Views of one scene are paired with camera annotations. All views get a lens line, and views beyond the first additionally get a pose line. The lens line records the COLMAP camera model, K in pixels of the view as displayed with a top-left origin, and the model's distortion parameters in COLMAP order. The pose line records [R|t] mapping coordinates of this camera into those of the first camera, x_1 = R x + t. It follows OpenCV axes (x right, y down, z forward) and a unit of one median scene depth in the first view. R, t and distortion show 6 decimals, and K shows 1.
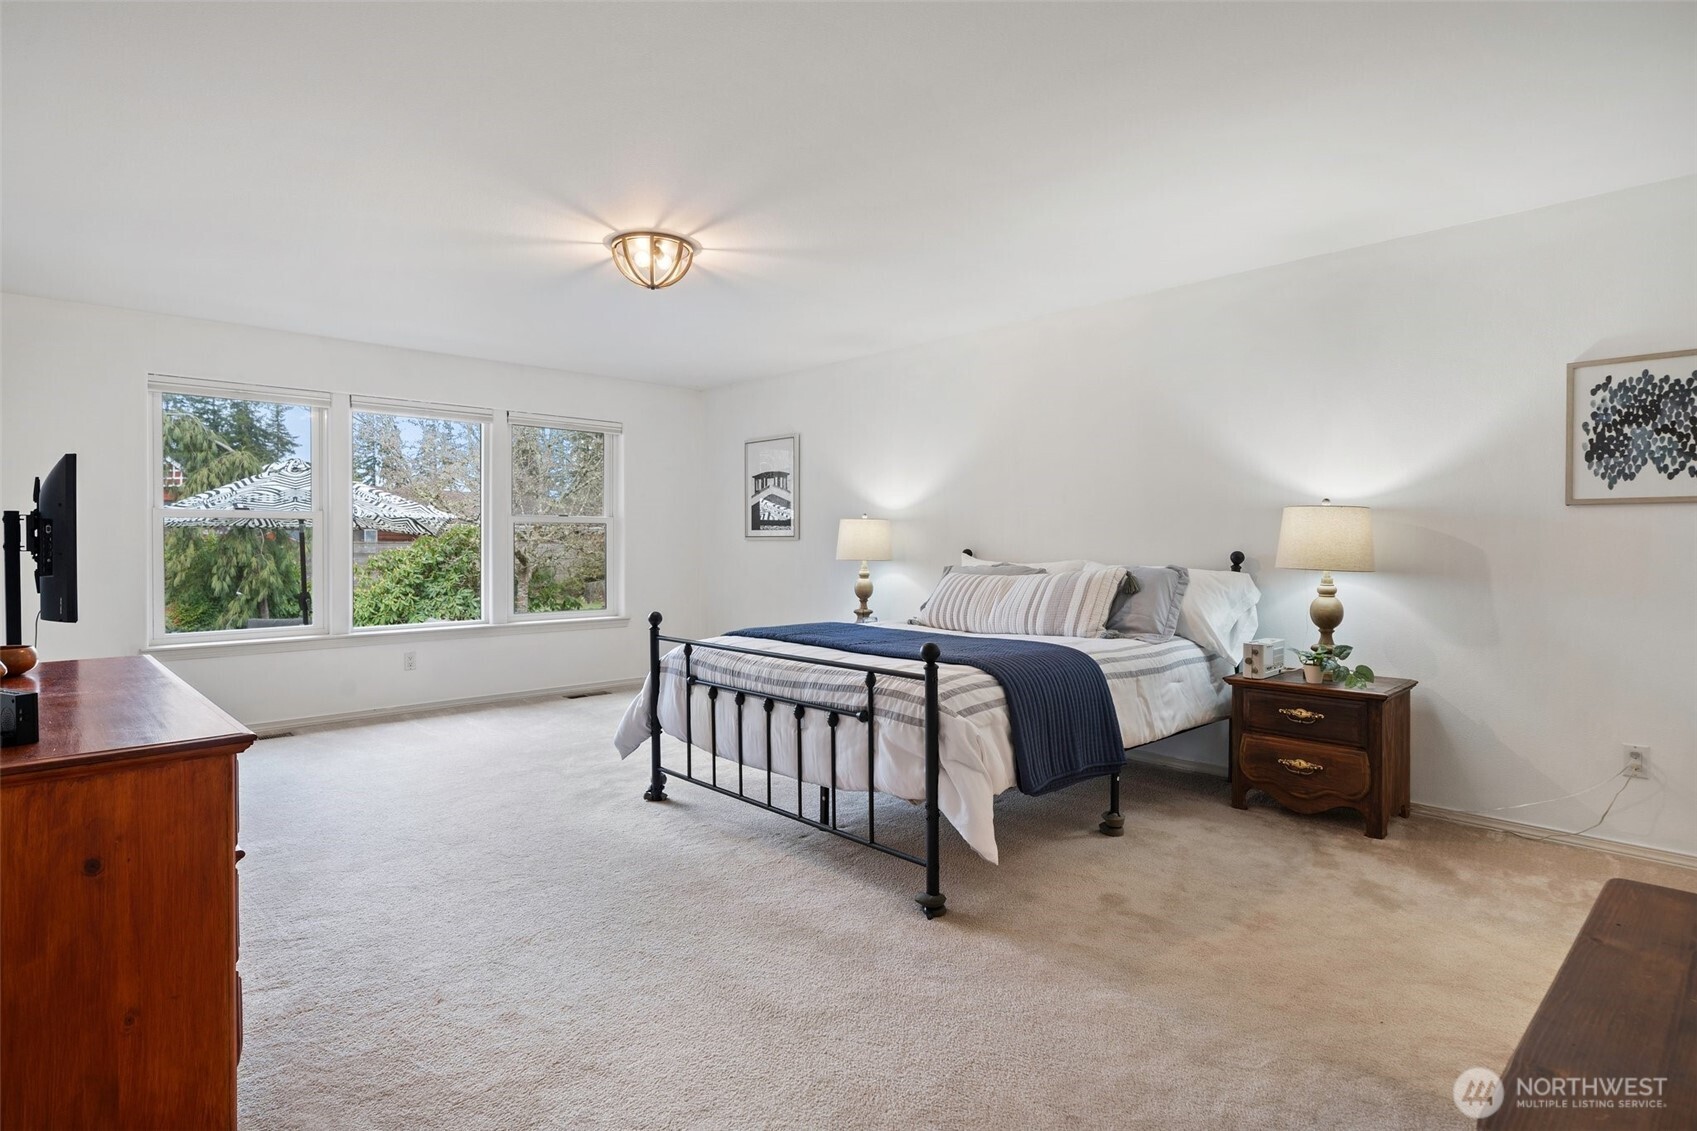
lens RADIAL K [[868.5, 0, 838.8], [0, 868.5, 554.7], [0, 0, 1]] dist [-0.000888, 0.000393]
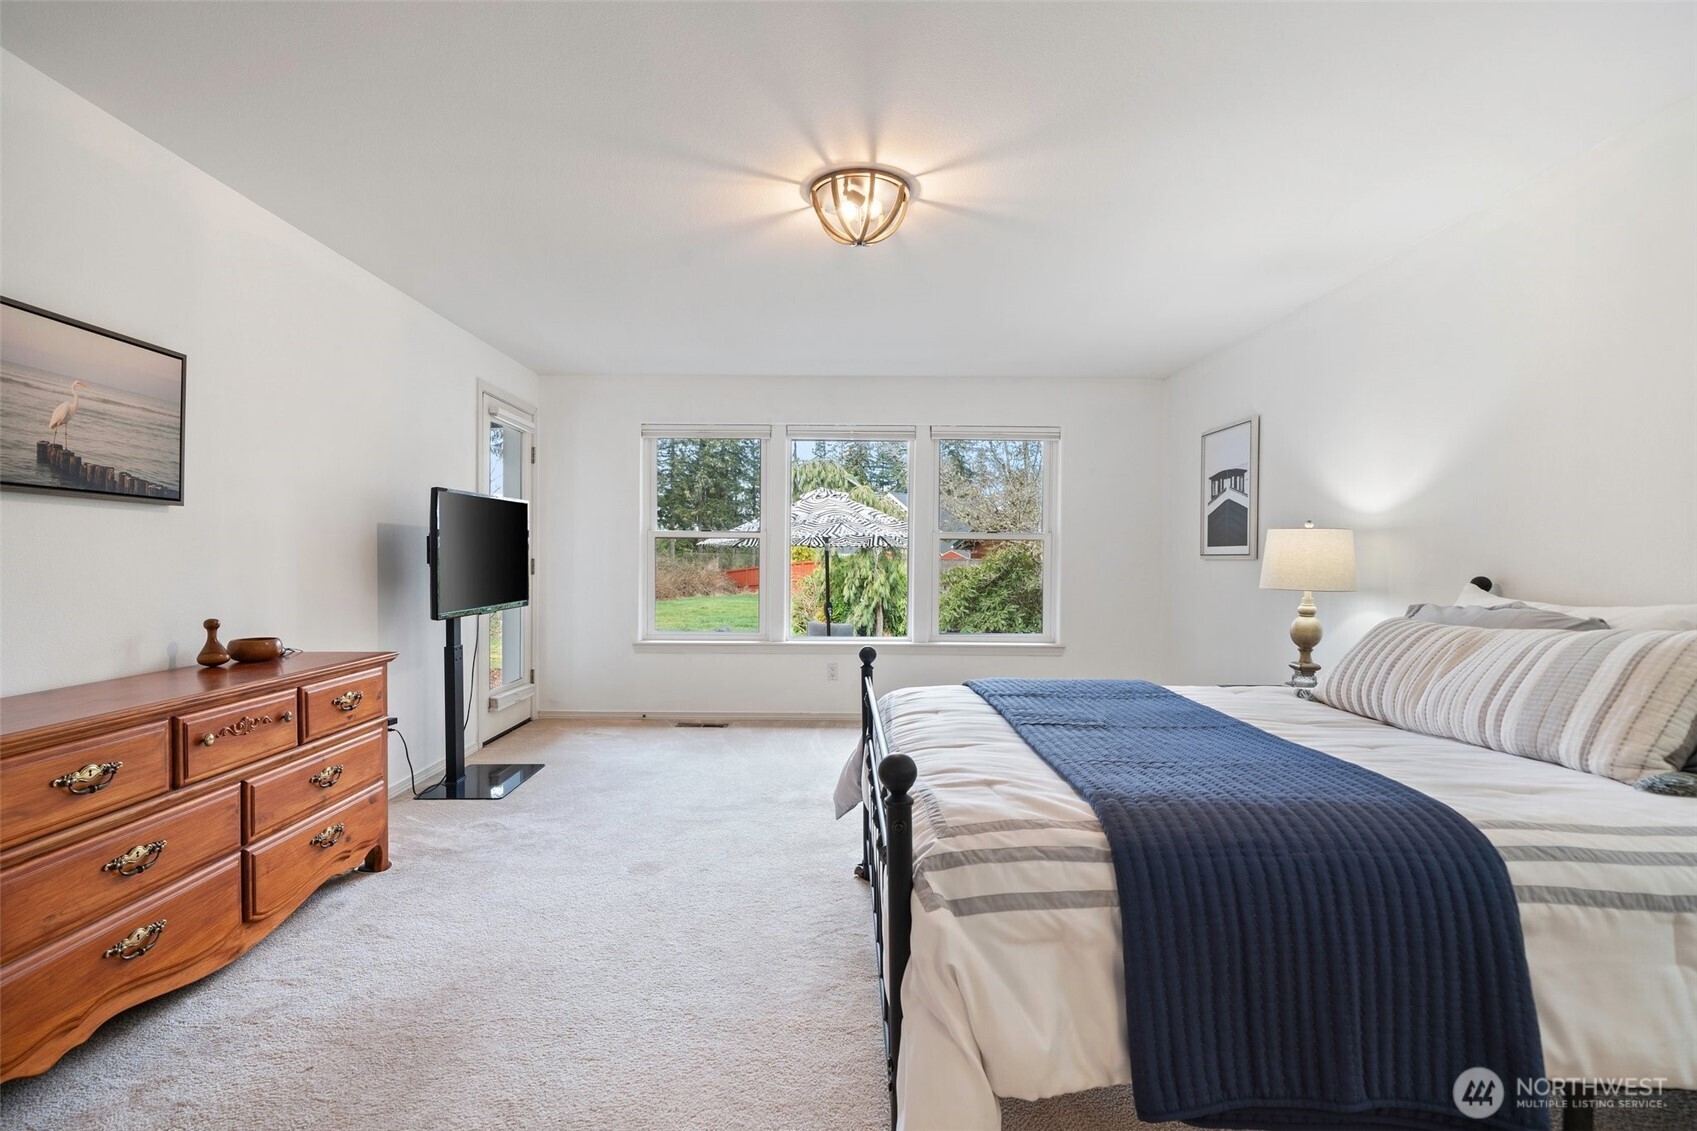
lens RADIAL K [[815.8, 0, 847.9], [0, 815.8, 572.8], [0, 0, 1]] dist [0.003270, 0.000984]
pose [[0.732169, 0.017872, -0.680889, 0.198134], [-0.017869, 0.999816, 0.007029, -0.005147], [0.680889, 0.007021, 0.732353, 0.294469]]
